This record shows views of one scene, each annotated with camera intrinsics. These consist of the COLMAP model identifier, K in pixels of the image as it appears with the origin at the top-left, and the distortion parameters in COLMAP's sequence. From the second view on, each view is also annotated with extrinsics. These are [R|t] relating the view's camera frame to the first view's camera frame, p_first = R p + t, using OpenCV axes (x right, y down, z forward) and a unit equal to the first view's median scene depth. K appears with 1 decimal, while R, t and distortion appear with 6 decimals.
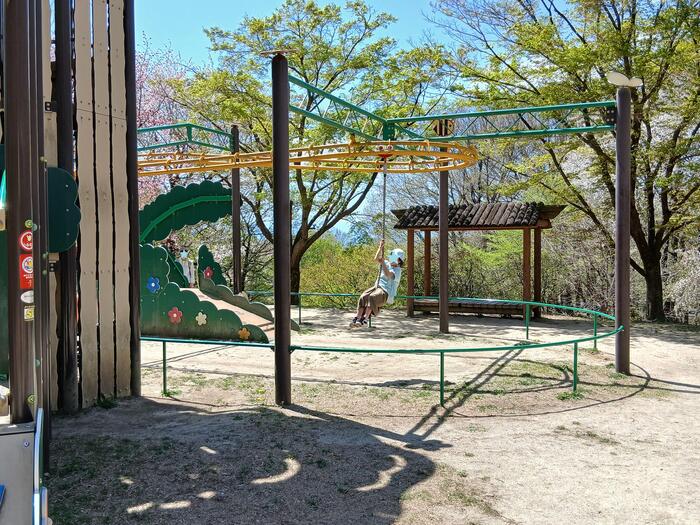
lens RADIAL K [[694.2, 0, 349.7], [0, 694.2, 259.5], [0, 0, 1]] dist [0.093339, -0.182703]
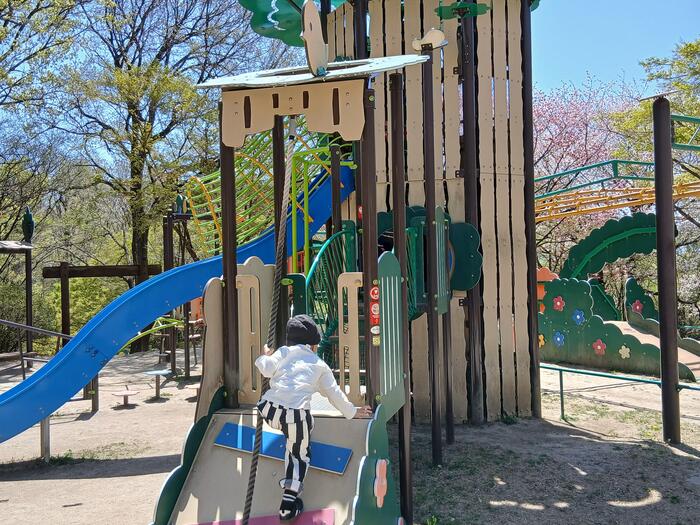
lens RADIAL K [[694.2, 0, 349.7], [0, 694.2, 259.5], [0, 0, 1]] dist [0.093339, -0.182703]
pose [[0.793275, -0.026608, -0.608281, 0.156415], [0.002230, 0.999165, -0.040799, -0.014332], [0.608859, 0.031008, 0.792672, -0.088925]]
